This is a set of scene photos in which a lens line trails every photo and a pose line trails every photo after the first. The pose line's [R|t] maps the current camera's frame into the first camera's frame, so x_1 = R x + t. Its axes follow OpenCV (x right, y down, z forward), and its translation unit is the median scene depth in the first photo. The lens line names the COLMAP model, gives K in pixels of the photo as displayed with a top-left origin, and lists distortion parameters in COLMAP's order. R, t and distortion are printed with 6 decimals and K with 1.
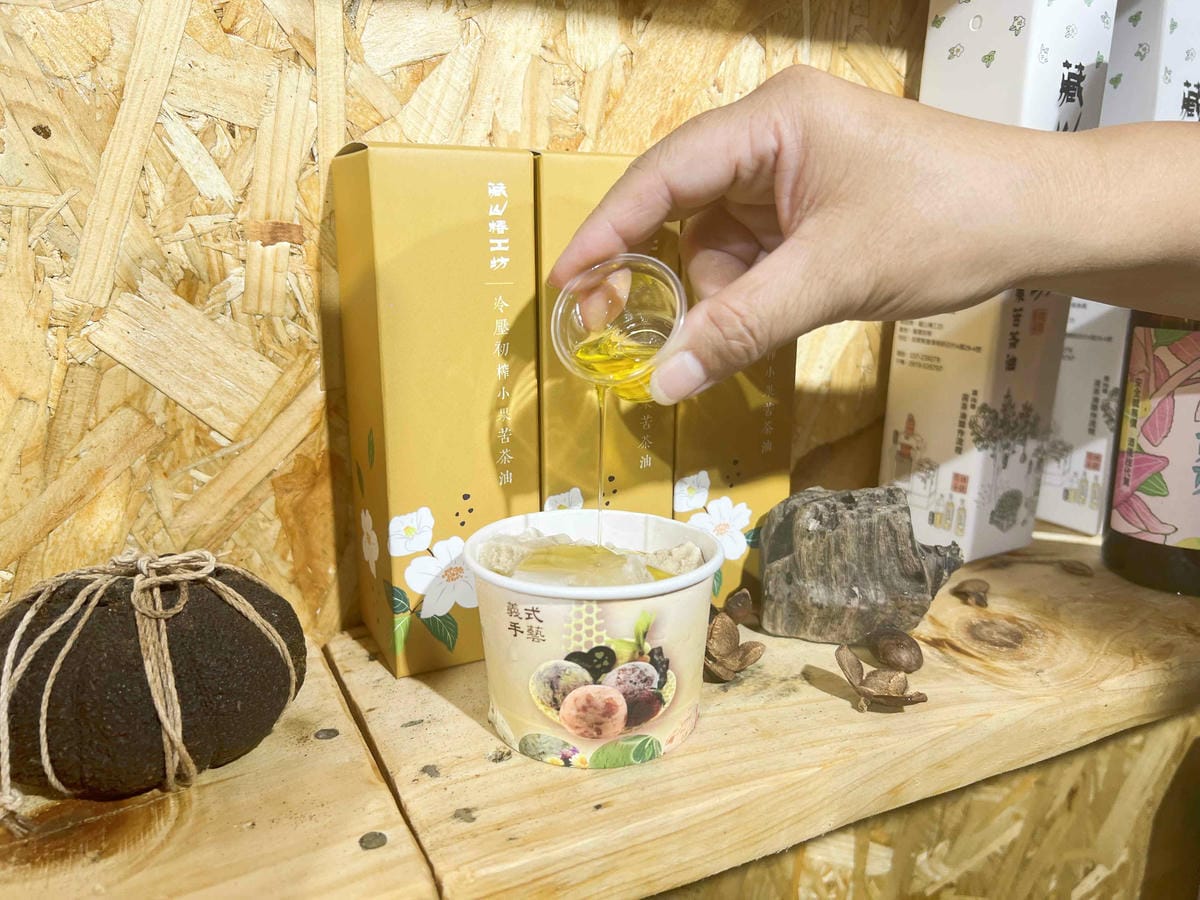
lens RADIAL K [[911.8, 0, 599.9], [0, 911.8, 447.6], [0, 0, 1]] dist [-0.003294, -0.002870]
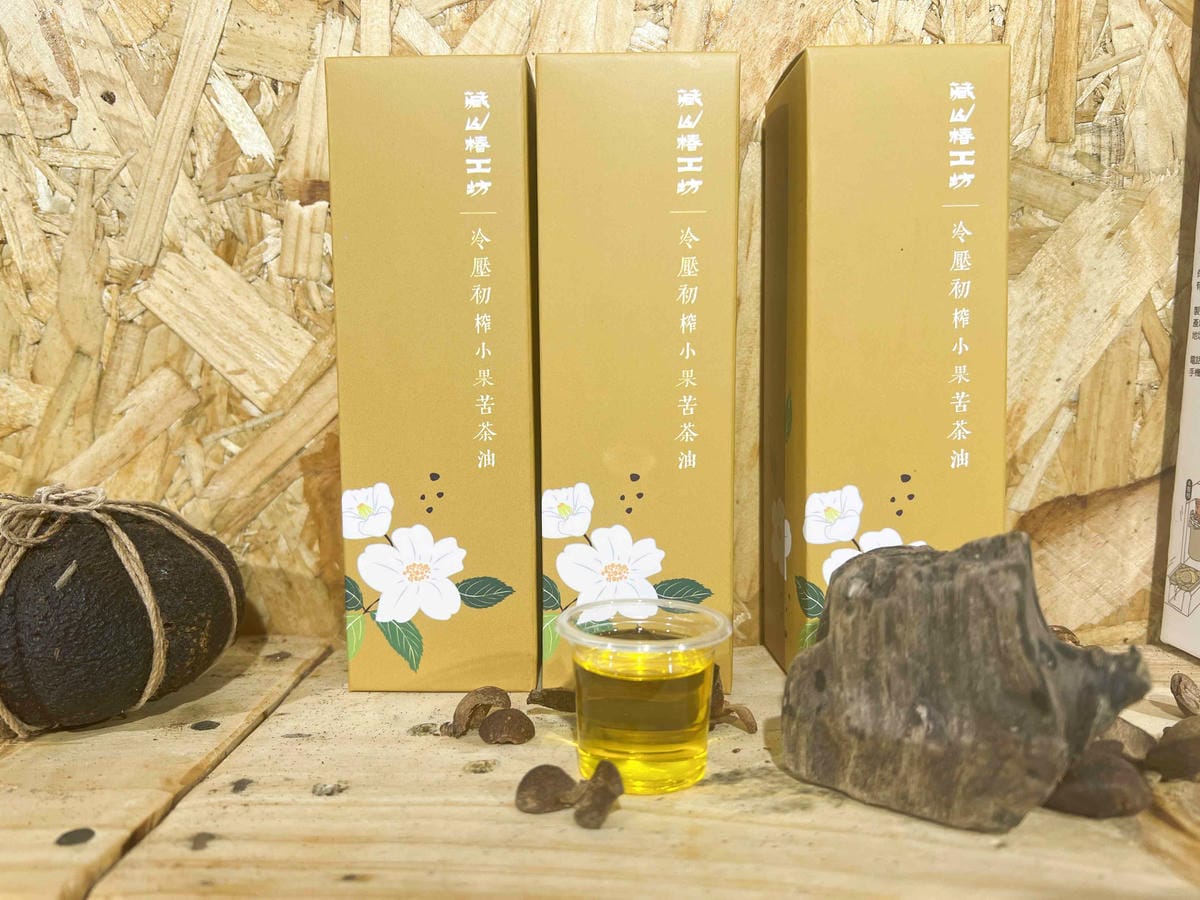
lens RADIAL K [[911.8, 0, 599.1], [0, 911.8, 453.3], [0, 0, 1]] dist [-0.003294, -0.002870]
pose [[0.885363, 0.040634, -0.463121, 0.364649], [-0.102183, 0.988821, -0.108588, 0.108091], [0.453531, 0.143463, 0.879618, 0.351048]]
